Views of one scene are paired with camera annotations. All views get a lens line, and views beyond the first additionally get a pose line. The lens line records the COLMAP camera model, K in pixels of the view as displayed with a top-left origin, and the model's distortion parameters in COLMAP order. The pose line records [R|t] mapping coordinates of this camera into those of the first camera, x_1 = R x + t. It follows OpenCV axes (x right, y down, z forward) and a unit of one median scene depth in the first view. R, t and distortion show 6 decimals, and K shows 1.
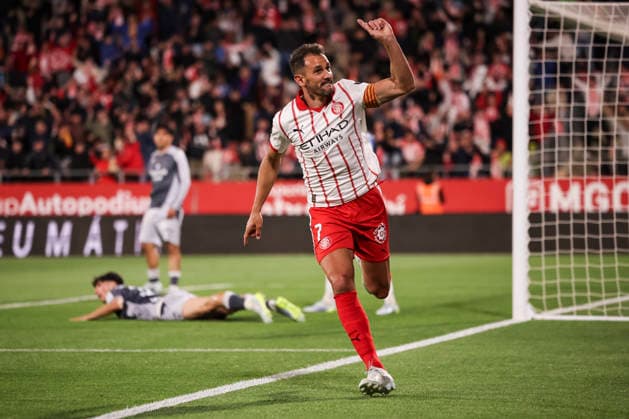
lens RADIAL K [[2497.9, 0, 314.5], [0, 2497.9, 209.5], [0, 0, 1]] dist [0.260053, -0.735345]
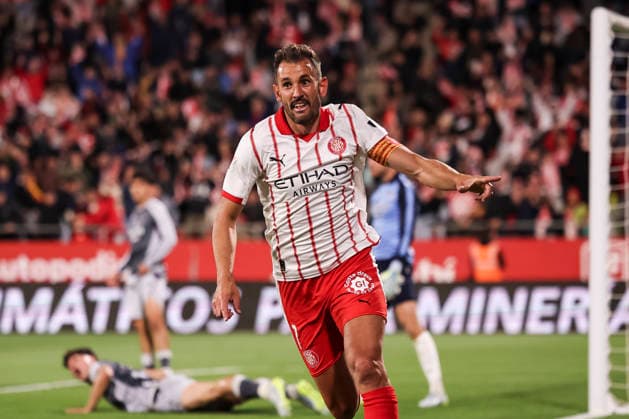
lens RADIAL K [[2497.9, 0, 314.5], [0, 2497.9, 209.5], [0, 0, 1]] dist [0.260053, -0.735345]
pose [[0.999508, 0.004481, -0.031055, 0.016029], [-0.005242, 0.999687, -0.024467, -0.001568], [0.030936, 0.024618, 0.999218, 0.194341]]
